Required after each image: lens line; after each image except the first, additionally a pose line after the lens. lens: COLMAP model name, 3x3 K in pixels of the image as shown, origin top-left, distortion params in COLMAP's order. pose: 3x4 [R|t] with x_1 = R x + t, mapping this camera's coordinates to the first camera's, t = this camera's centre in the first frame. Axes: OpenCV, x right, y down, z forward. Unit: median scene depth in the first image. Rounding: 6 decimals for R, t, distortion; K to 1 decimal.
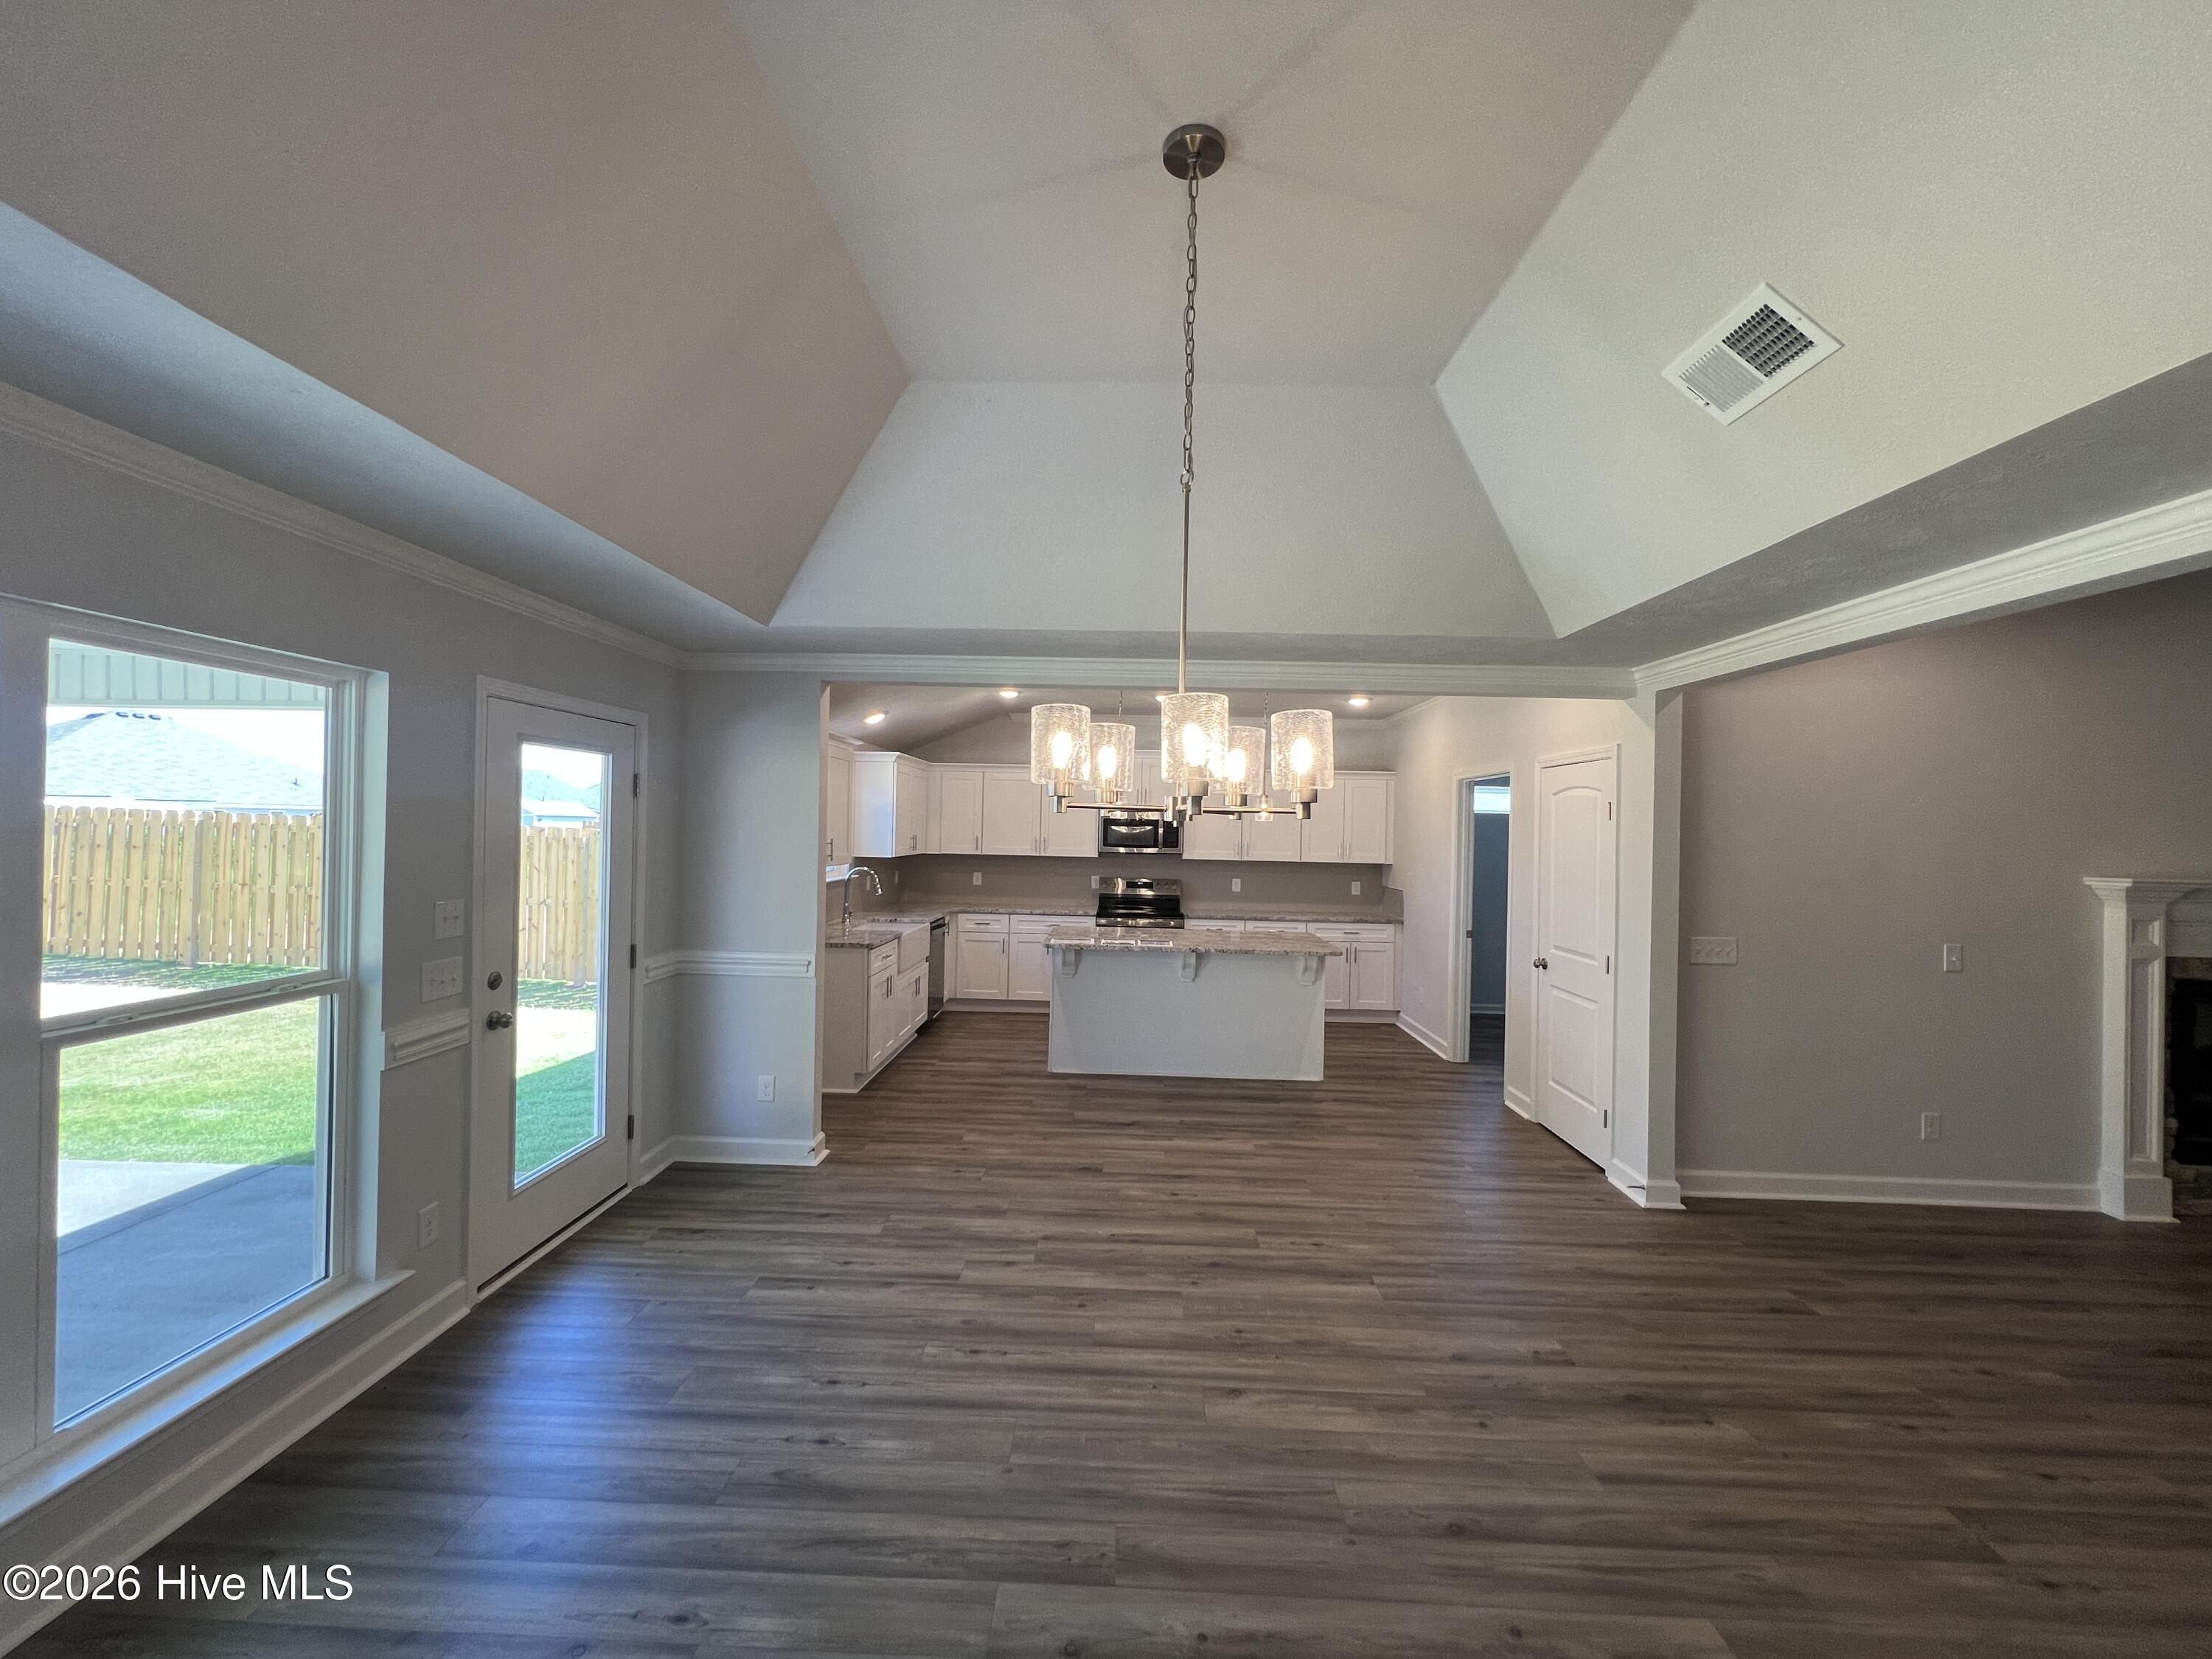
lens RADIAL K [[890.6, 0, 1100.2], [0, 890.6, 826.8], [0, 0, 1]] dist [-0.003945, 0.001206]
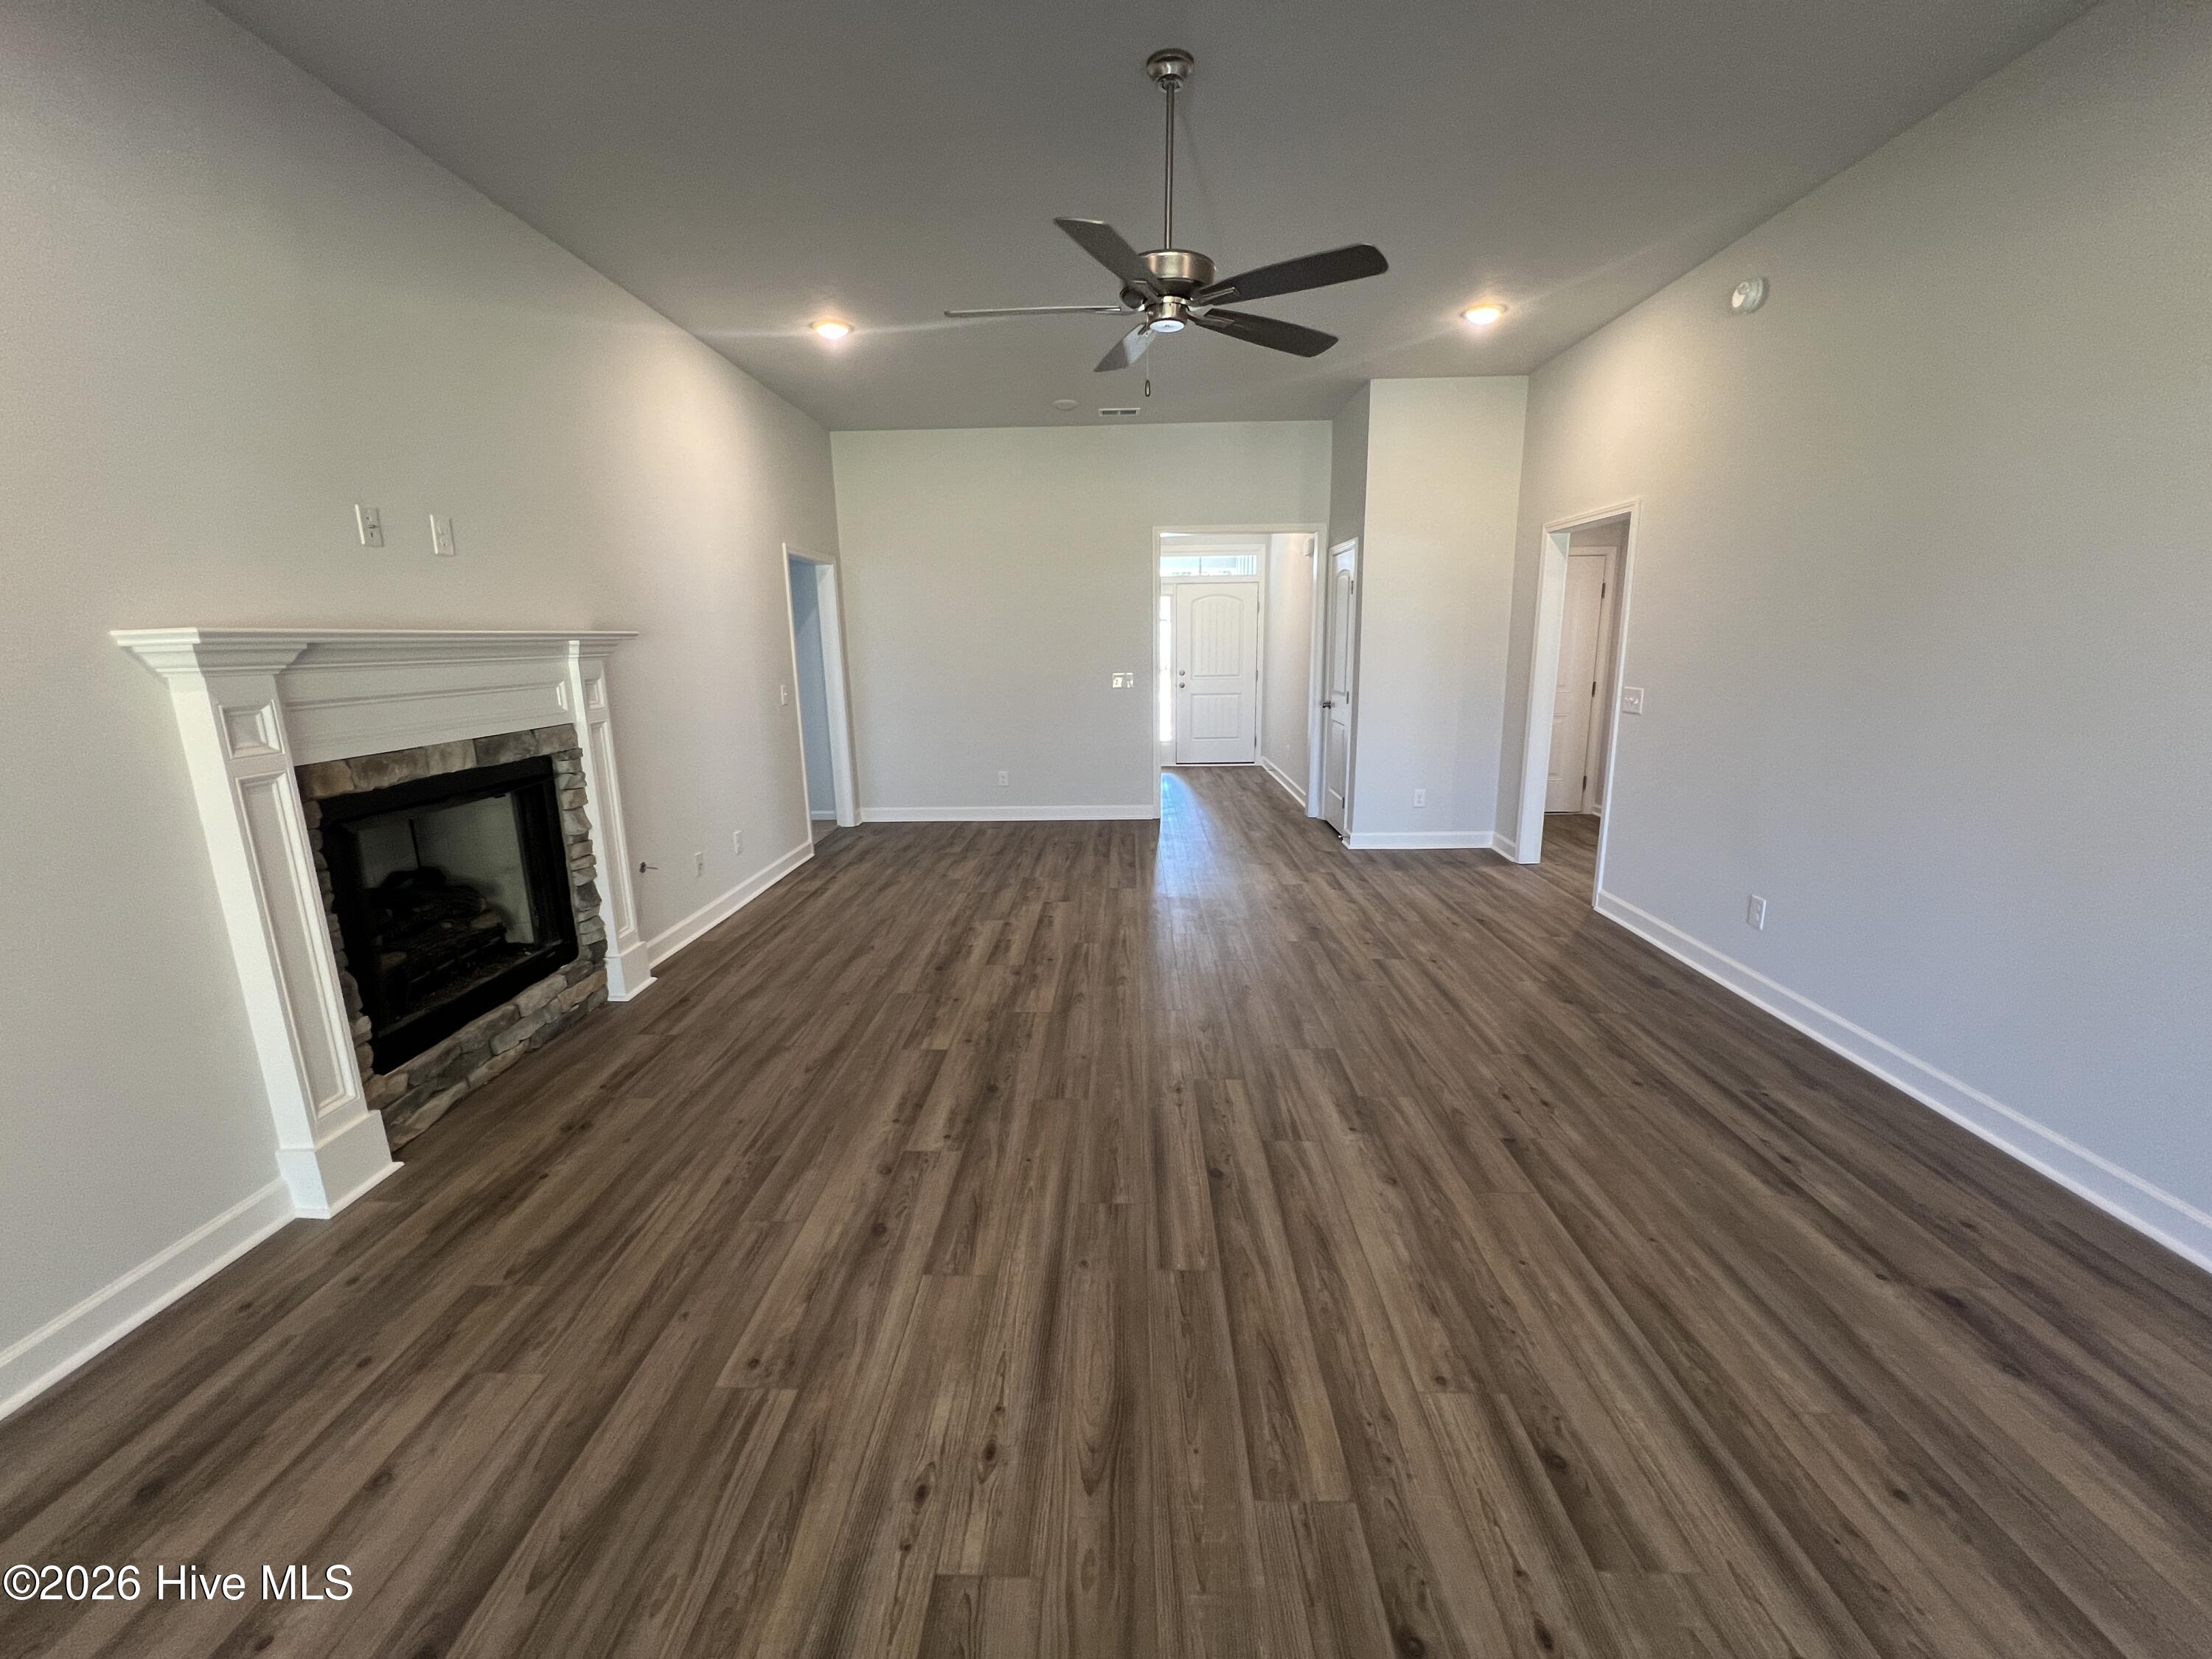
lens RADIAL K [[890.6, 0, 1101.9], [0, 890.6, 825.5], [0, 0, 1]] dist [-0.003945, 0.001206]
pose [[-0.002720, -0.229587, 0.973284, 0.626465], [0.014227, 0.973180, 0.229603, 0.058222], [-0.999895, 0.014471, 0.000620, 0.474166]]
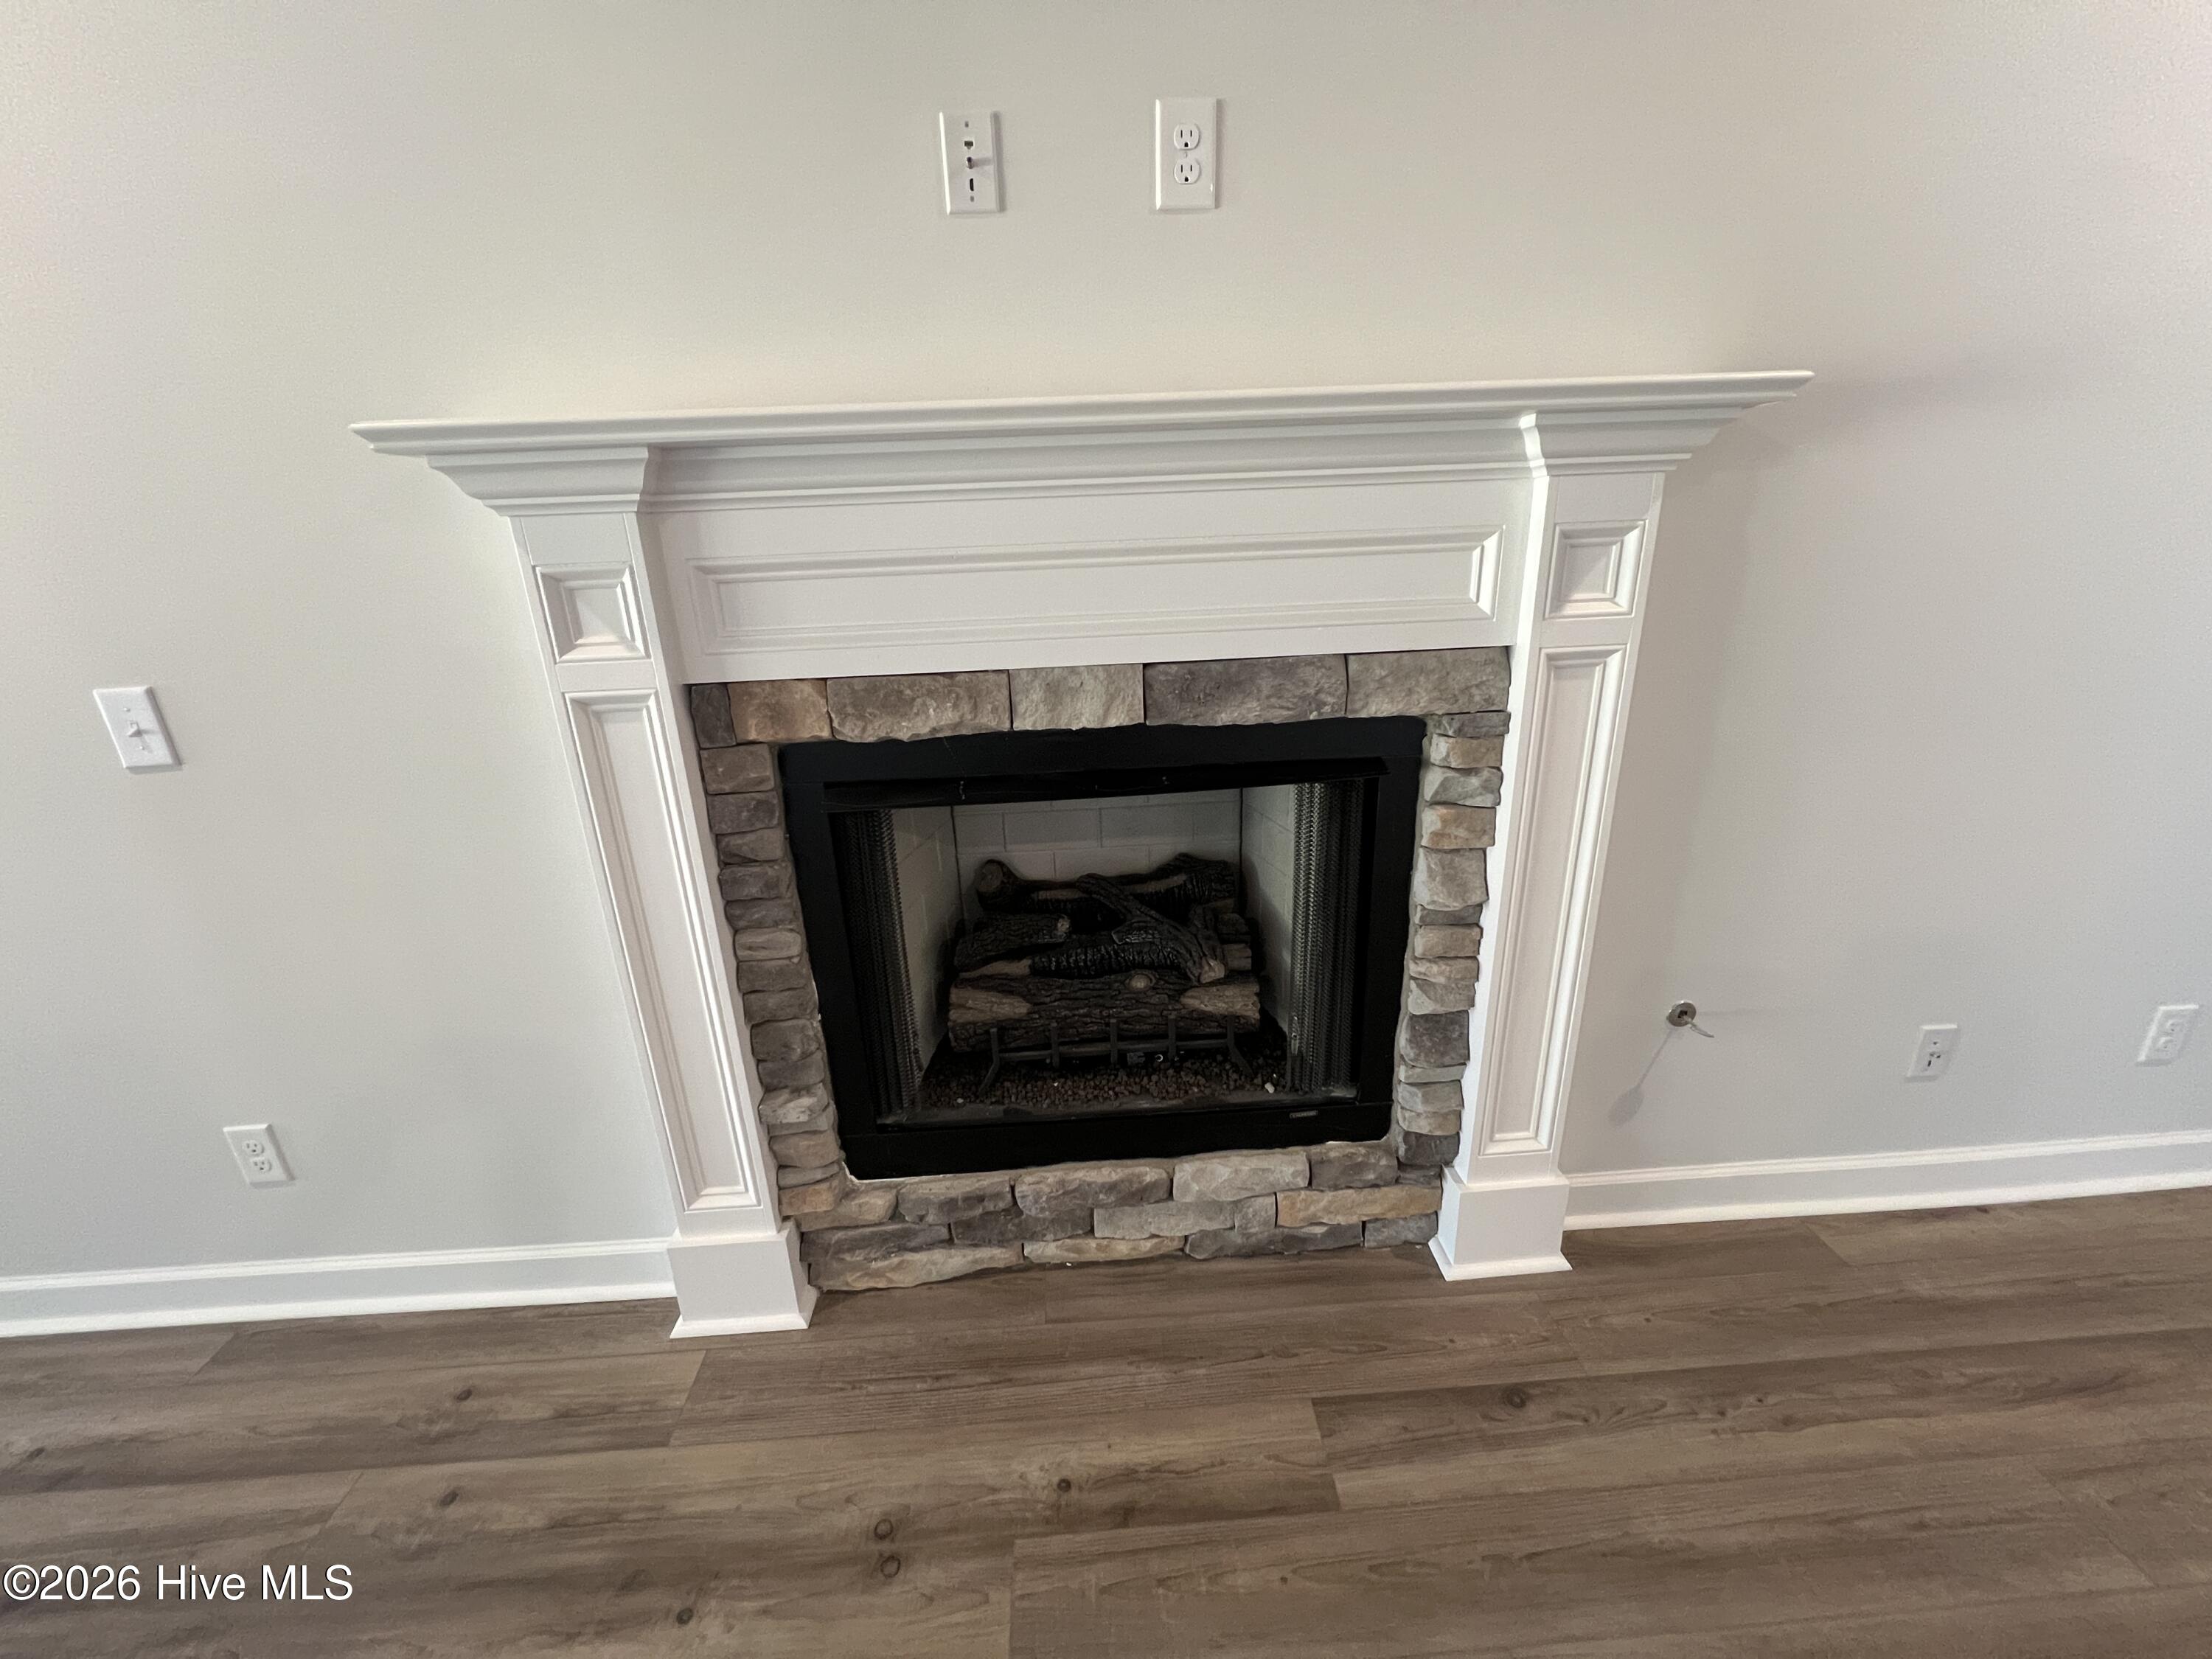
lens RADIAL K [[890.6, 0, 1097.6], [0, 890.6, 825.7], [0, 0, 1]] dist [-0.003945, 0.001206]
pose [[0.994567, -0.083624, 0.061990, 1.327881], [0.057210, 0.936627, 0.345626, 0.092194], [-0.086964, -0.340202, 0.936323, 0.672456]]
